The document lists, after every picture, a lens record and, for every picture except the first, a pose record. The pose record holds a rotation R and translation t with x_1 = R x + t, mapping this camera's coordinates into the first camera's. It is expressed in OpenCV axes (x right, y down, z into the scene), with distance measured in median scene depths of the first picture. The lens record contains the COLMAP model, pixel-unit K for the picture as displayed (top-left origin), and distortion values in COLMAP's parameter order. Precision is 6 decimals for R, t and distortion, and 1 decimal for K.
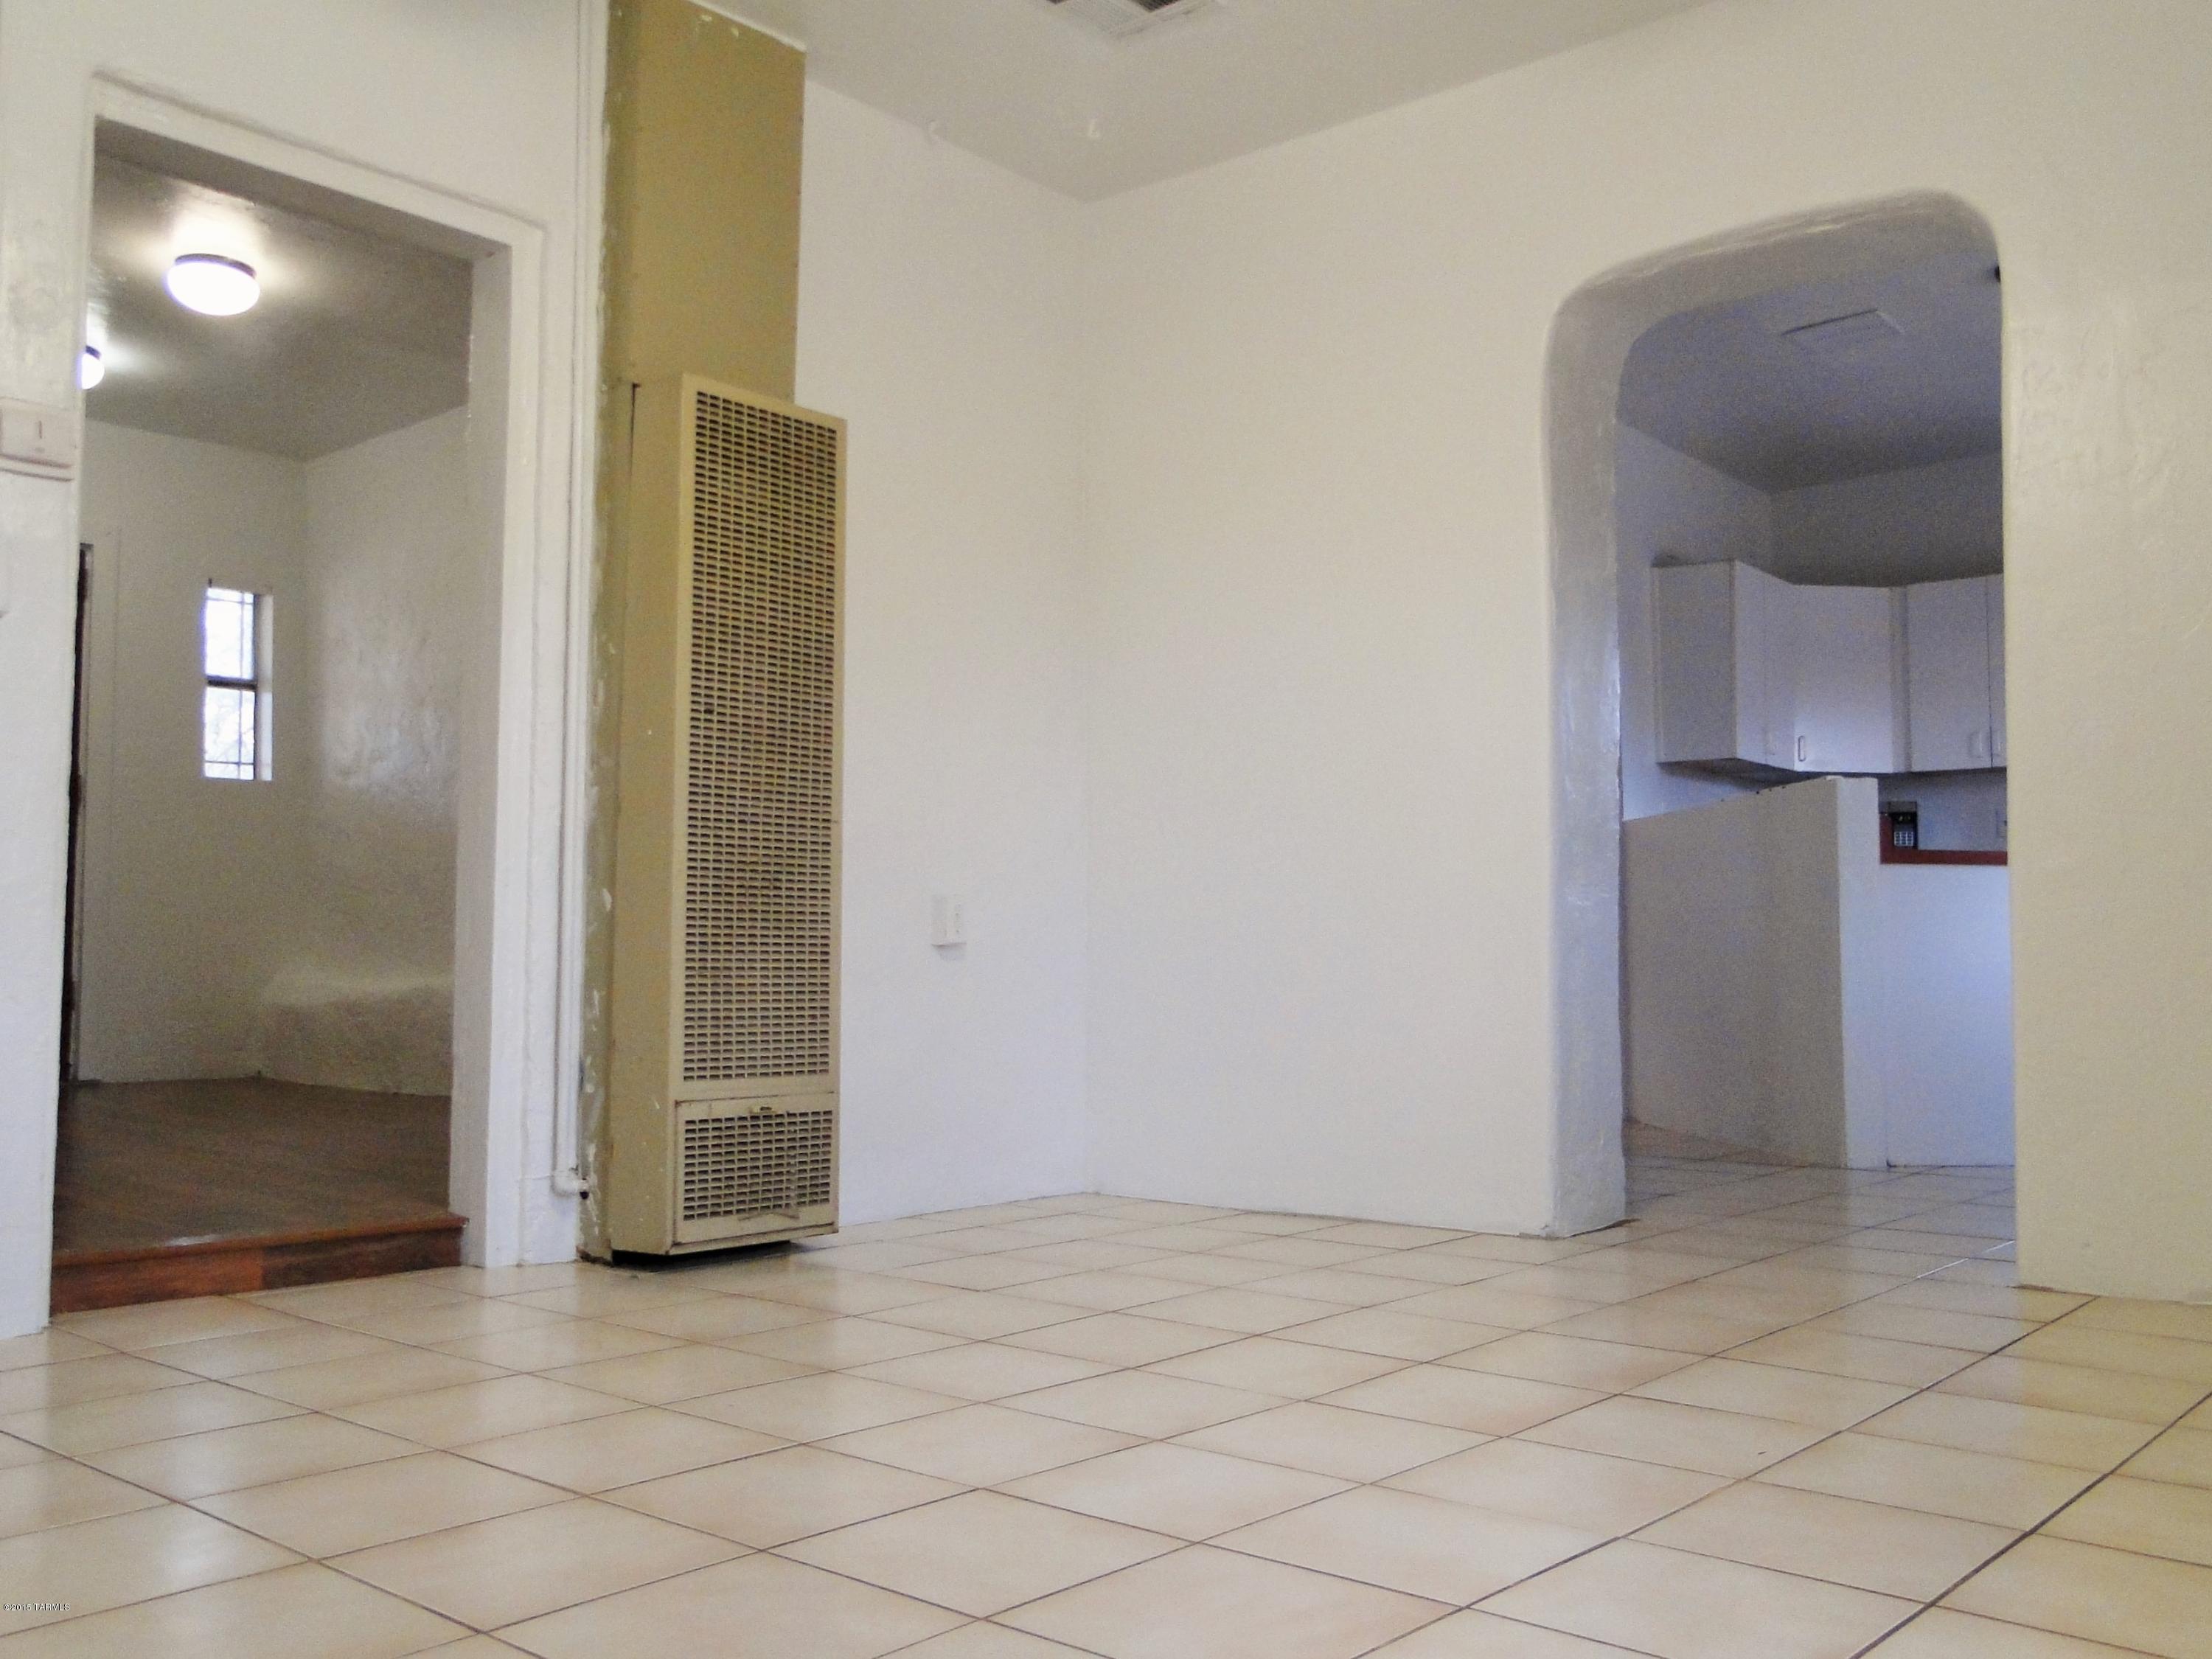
lens RADIAL K [[1861.8, 0, 1105.9], [0, 1861.8, 835.2], [0, 0, 1]] dist [0.003580, -0.008143]
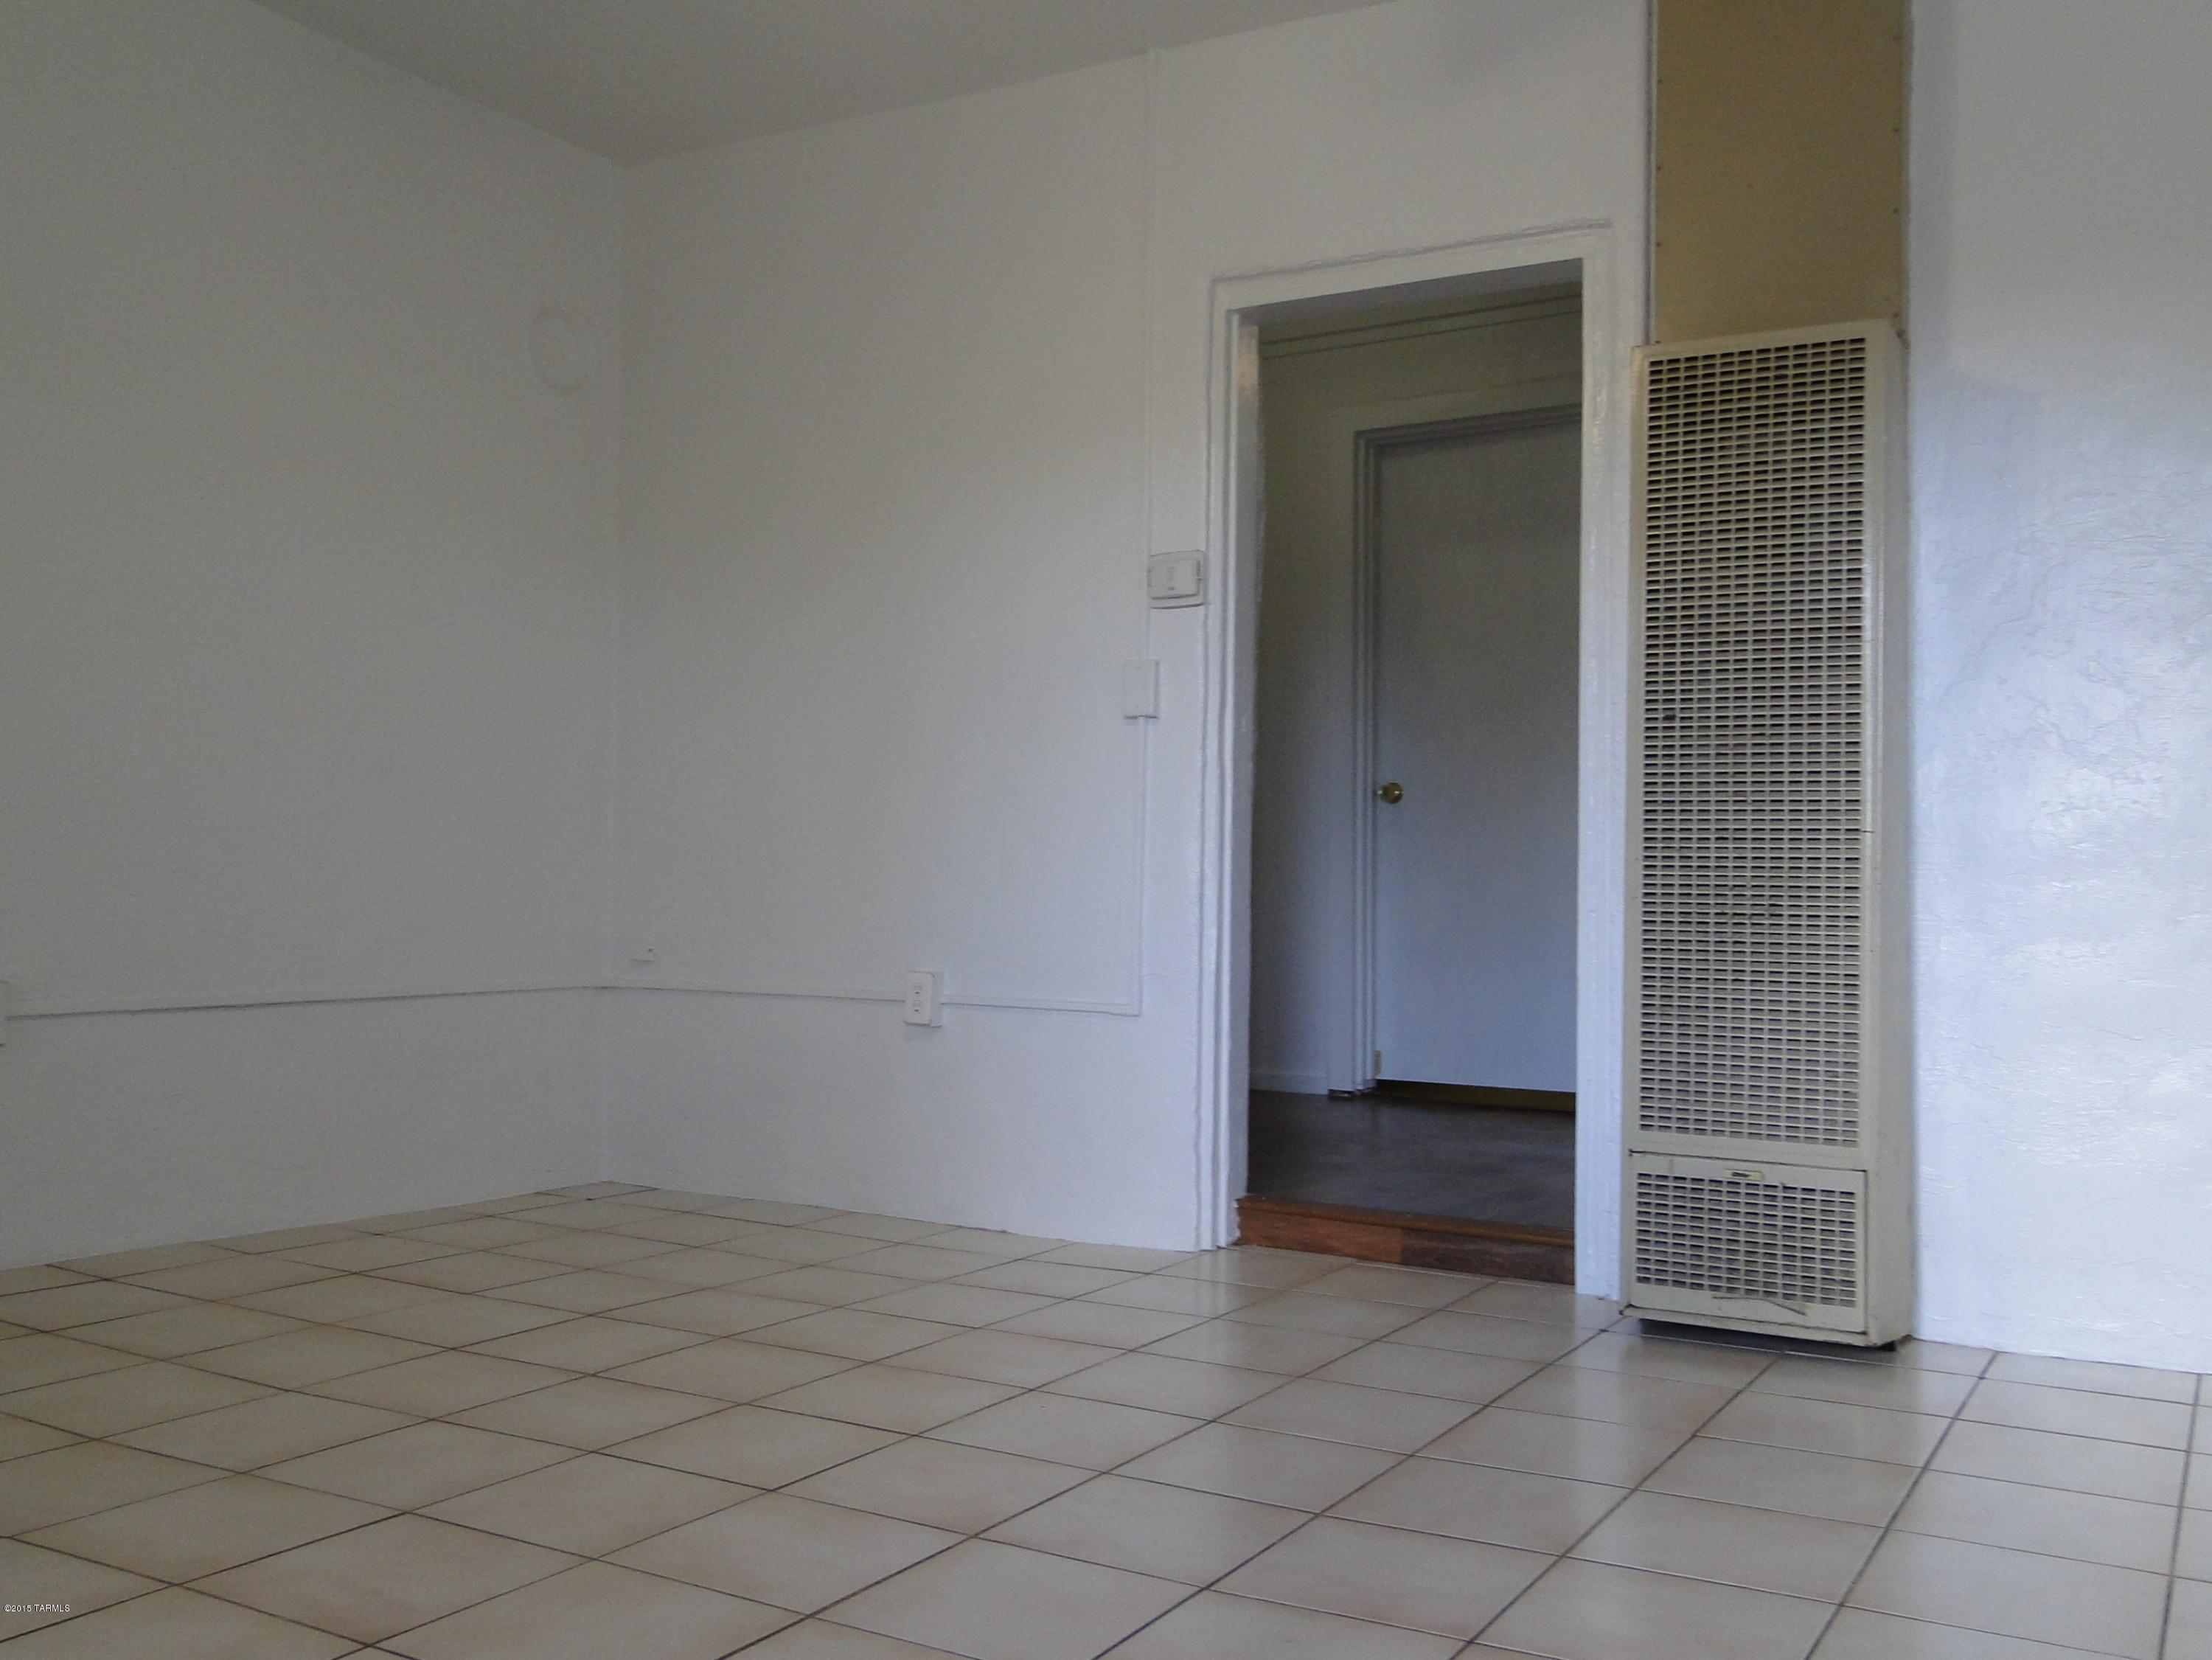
lens RADIAL K [[2023.2, 0, 1106.0], [0, 2023.2, 830.0], [0, 0, 1]] dist [0.004230, -0.010008]
pose [[0.195555, -0.024827, -0.980378, 0.665248], [0.051494, 0.998560, -0.015016, -0.012138], [0.979340, -0.047547, 0.196552, 0.531751]]
